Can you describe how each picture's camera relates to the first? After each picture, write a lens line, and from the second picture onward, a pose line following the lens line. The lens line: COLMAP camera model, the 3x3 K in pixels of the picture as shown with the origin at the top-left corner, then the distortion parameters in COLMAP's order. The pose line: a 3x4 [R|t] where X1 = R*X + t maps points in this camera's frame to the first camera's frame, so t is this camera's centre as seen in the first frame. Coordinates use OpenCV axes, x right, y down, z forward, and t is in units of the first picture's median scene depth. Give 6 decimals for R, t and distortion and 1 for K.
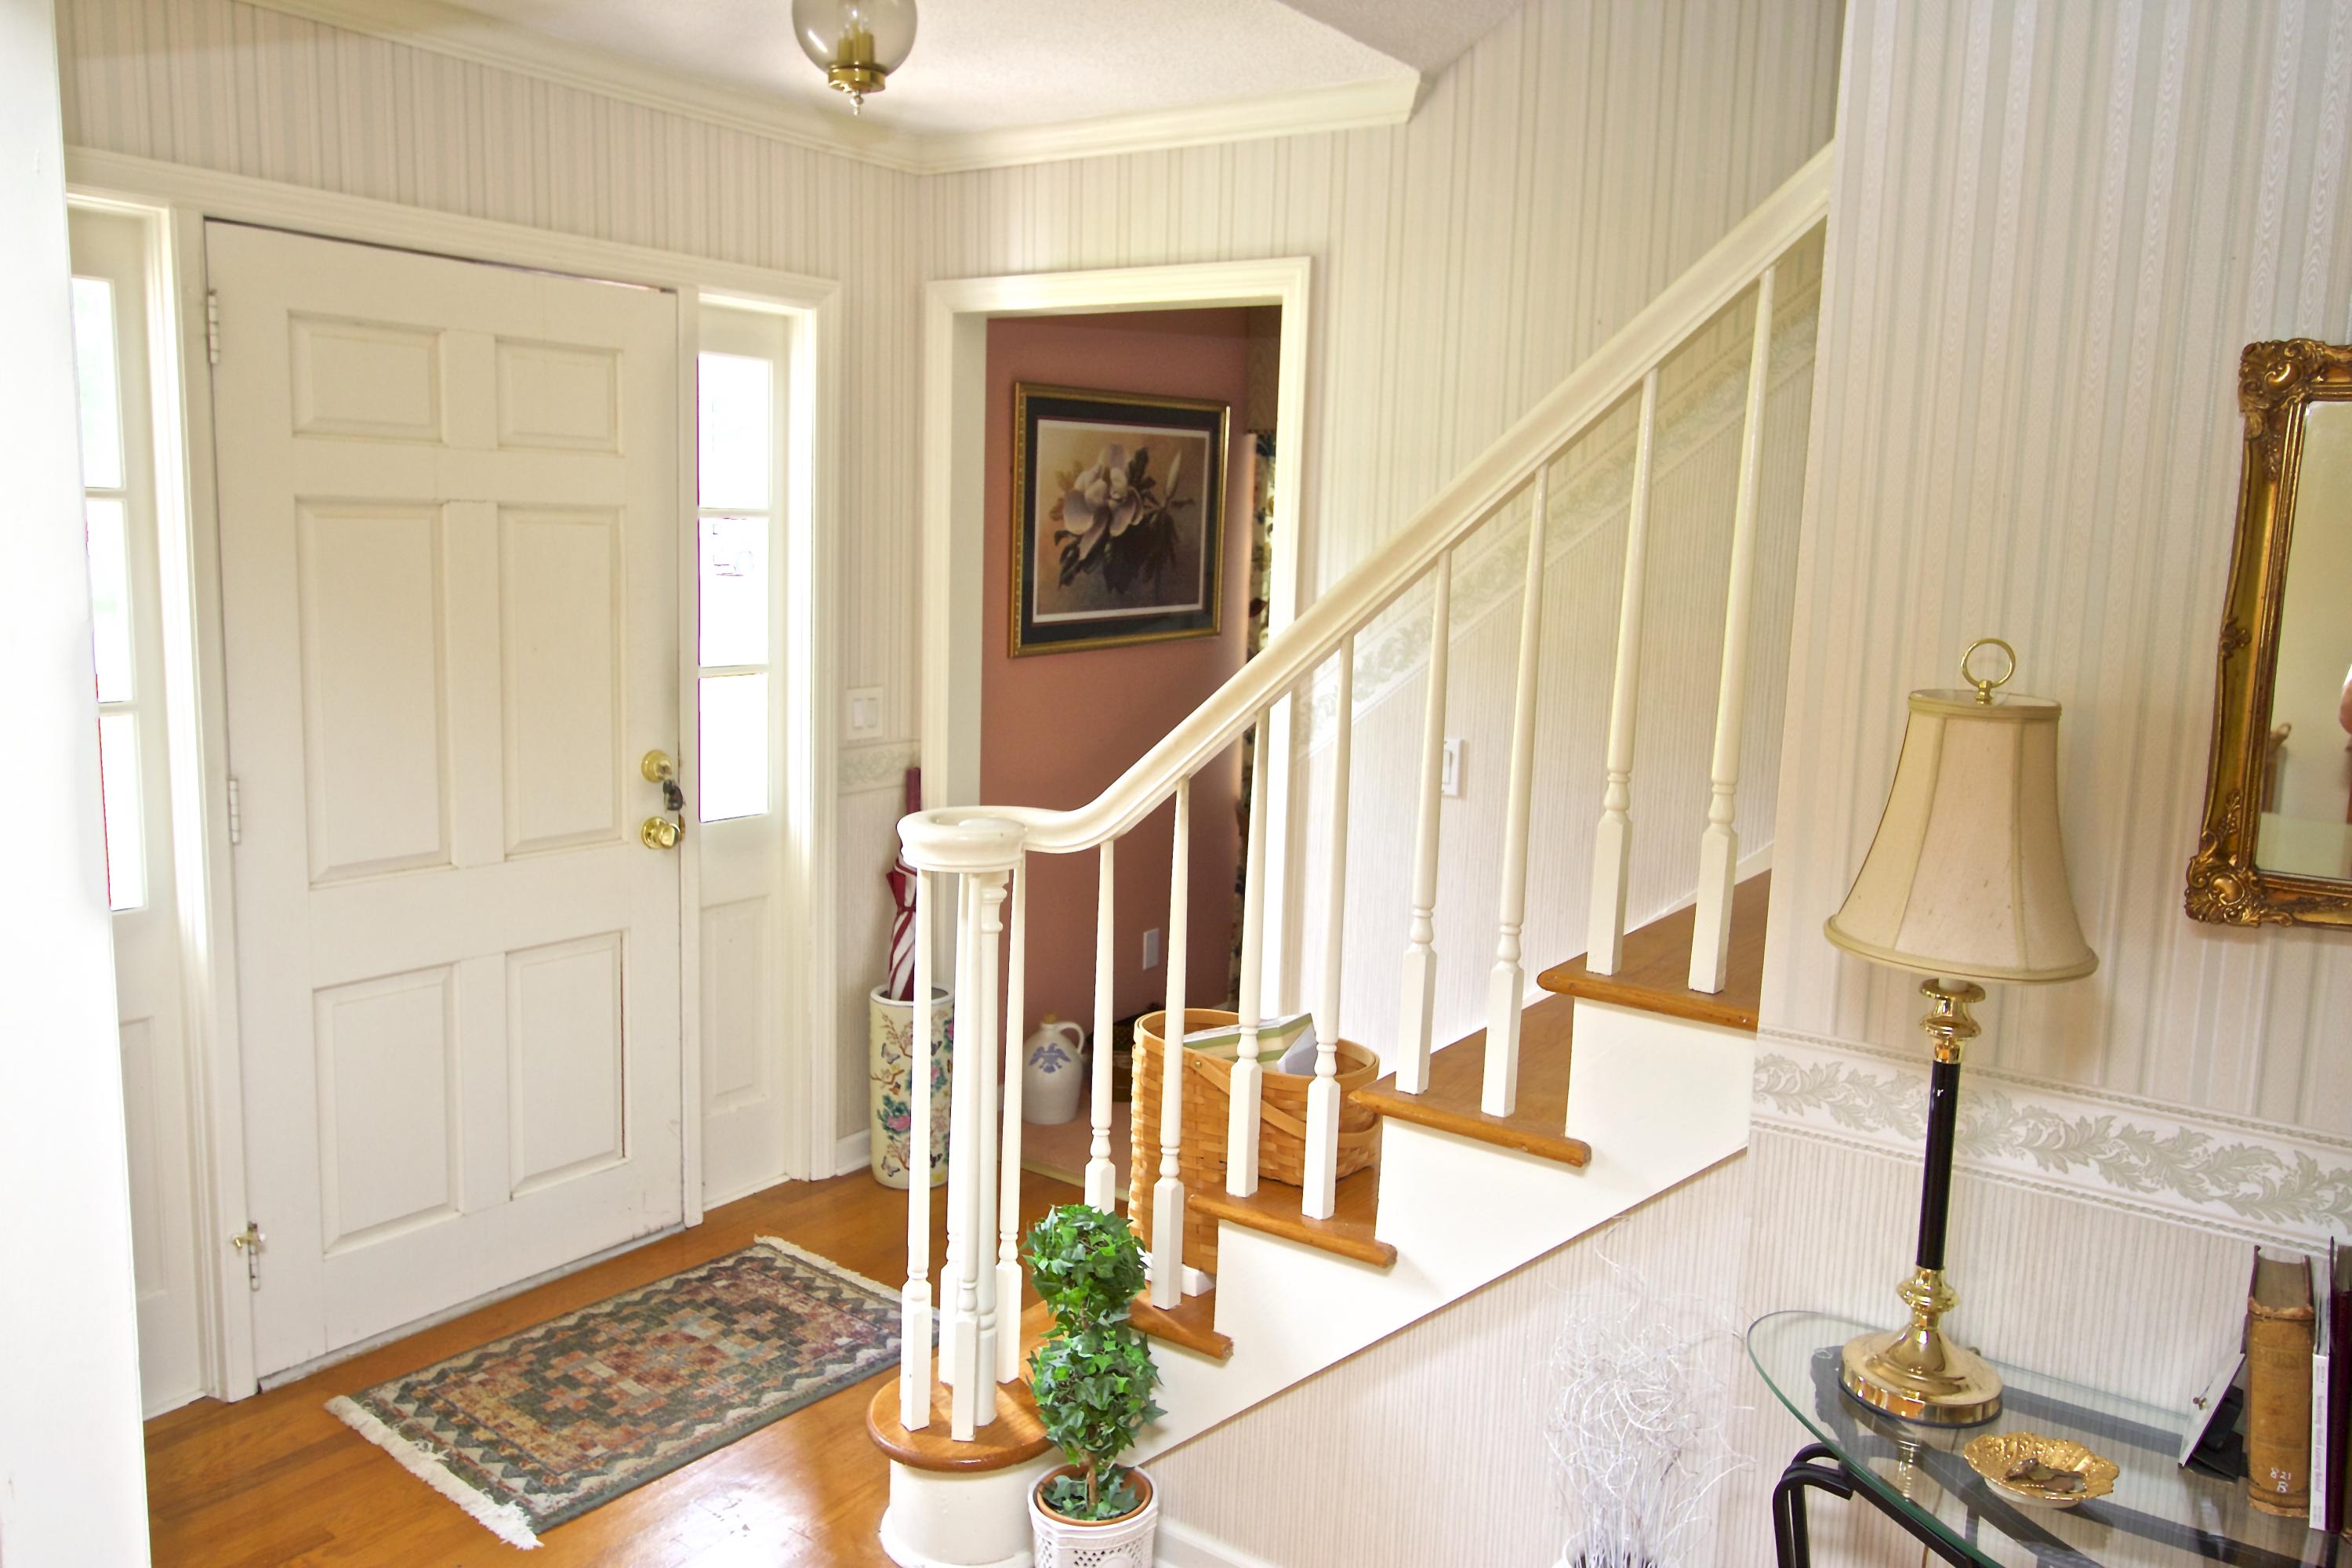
lens RADIAL K [[2072.3, 0, 1176.0], [0, 2072.3, 784.0], [0, 0, 1]] dist [-0.001183, 0.006952]
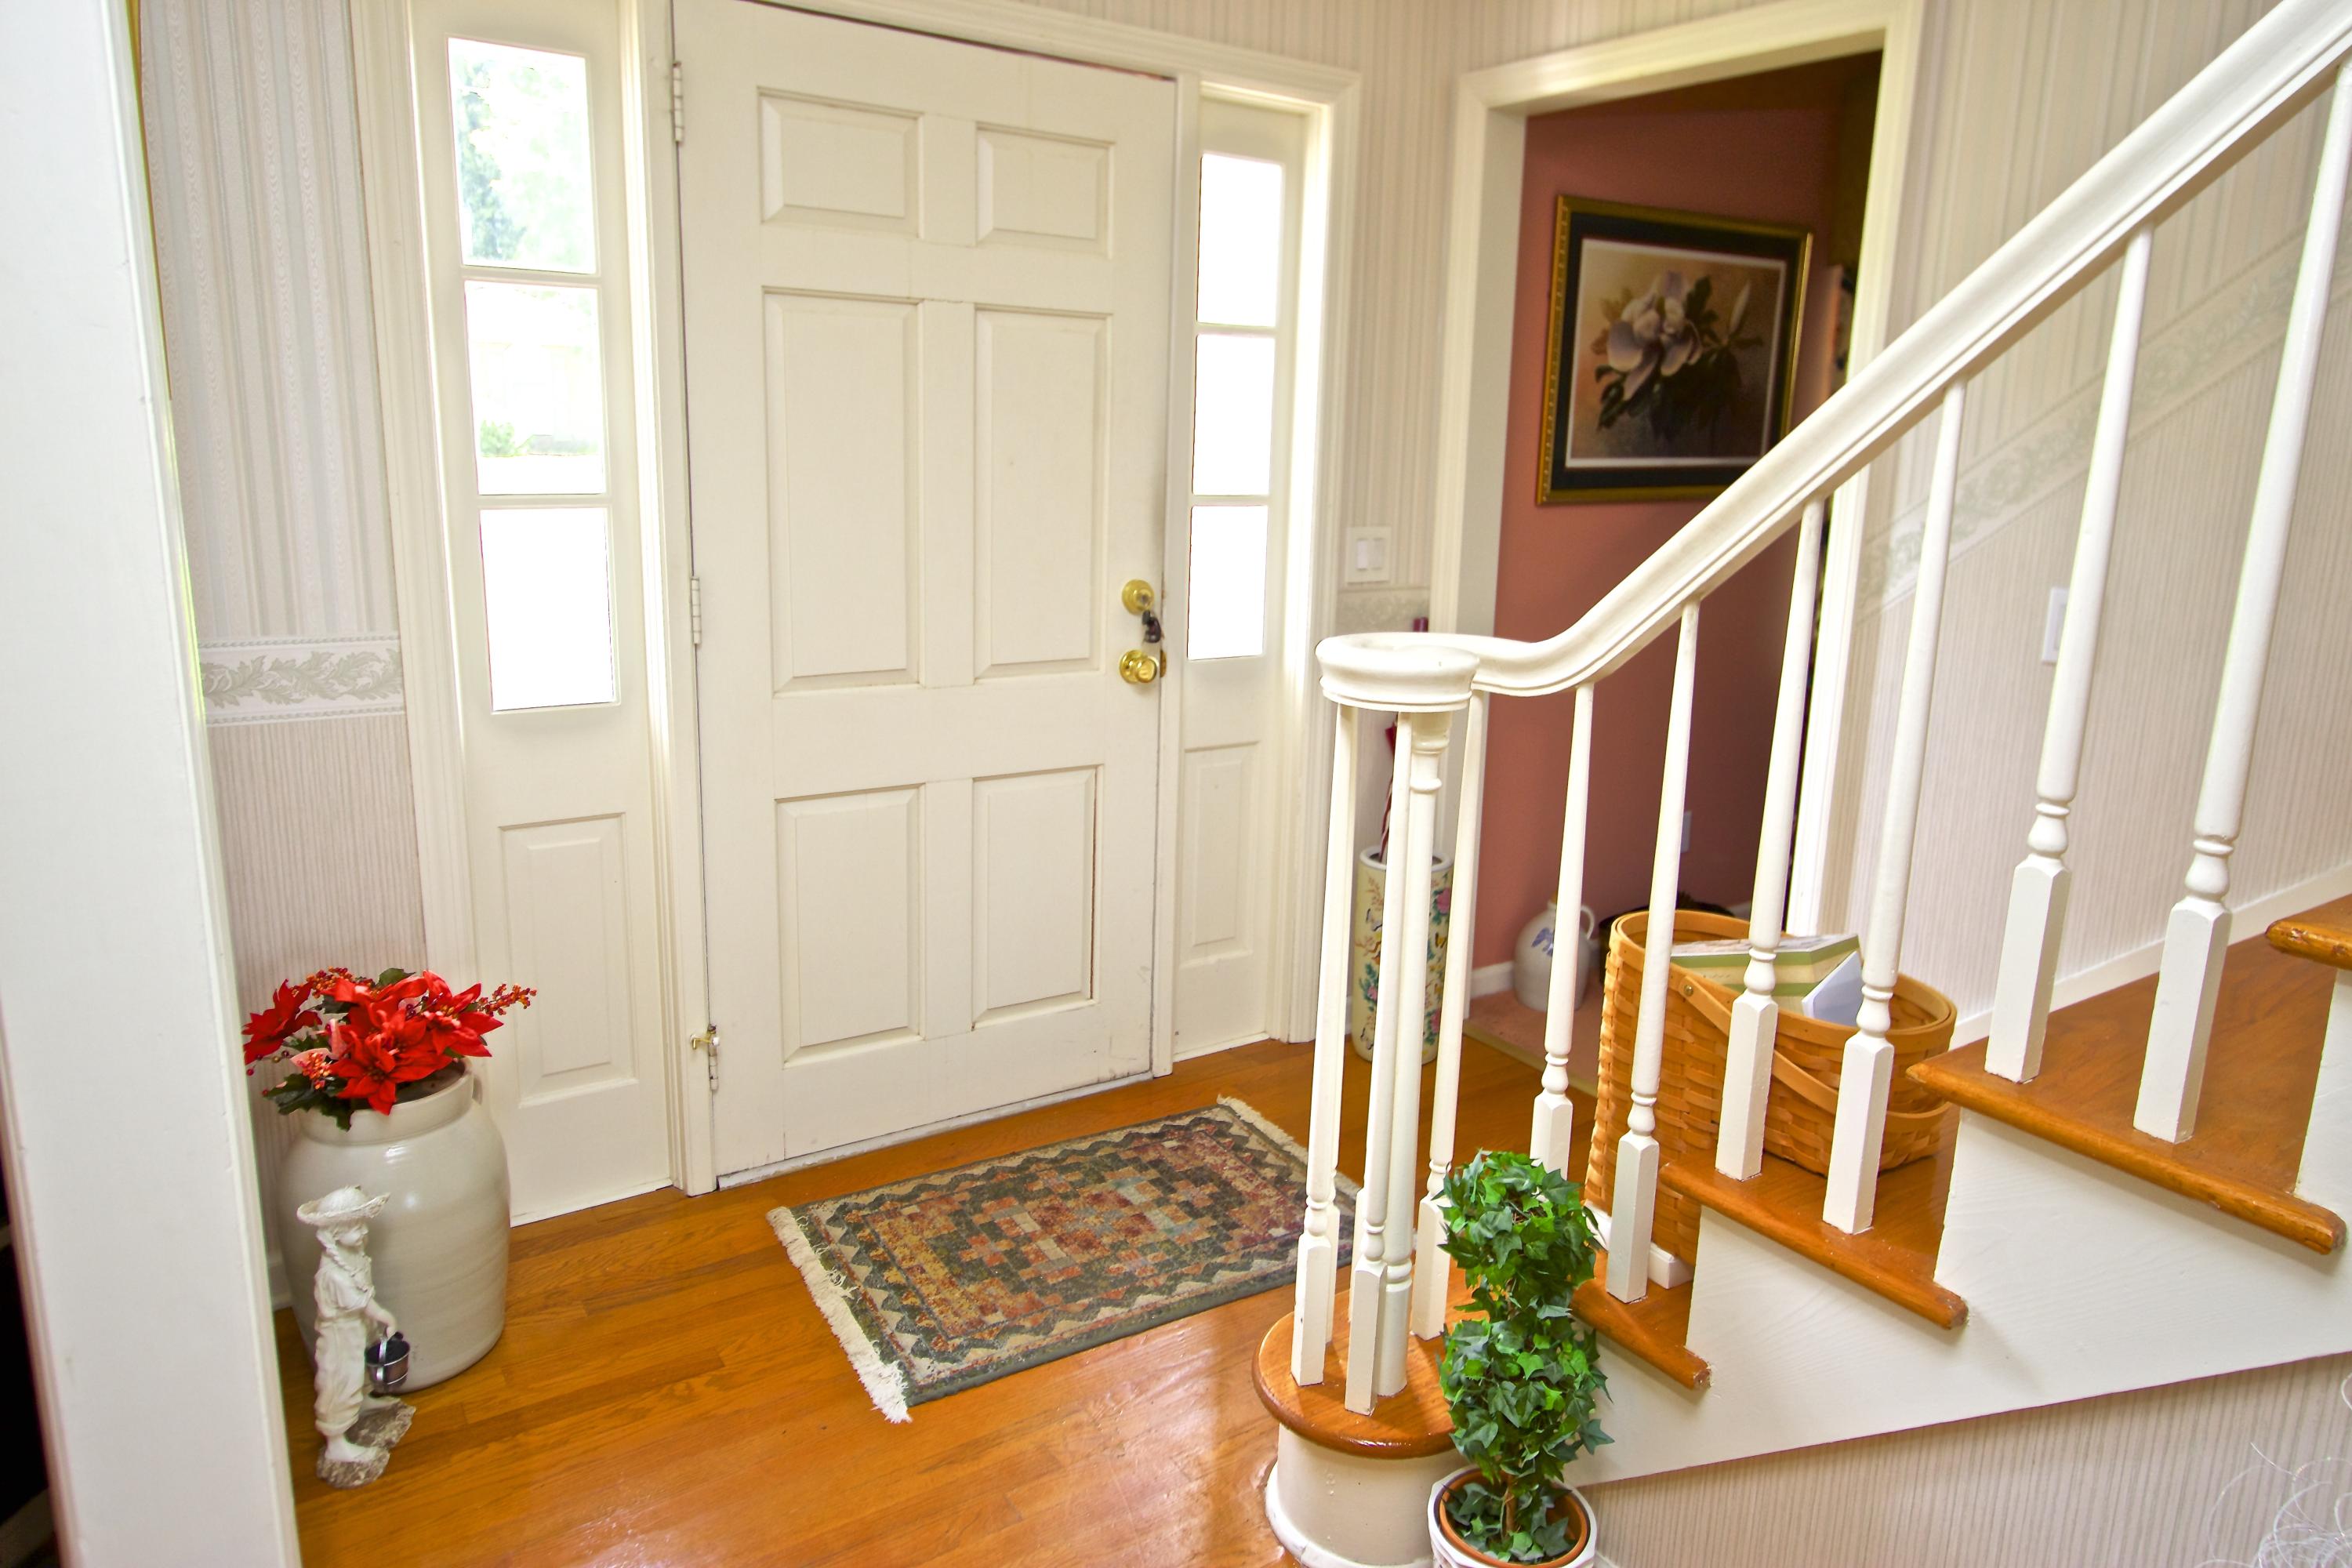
lens RADIAL K [[1666.0, 0, 1172.2], [0, 1666.0, 732.3], [0, 0, 1]] dist [-0.041480, 0.080642]
pose [[0.941645, 0.066462, -0.329981, 0.022319], [-0.056832, 0.997631, 0.038758, 0.026475], [0.331775, -0.017743, 0.943192, 0.322425]]
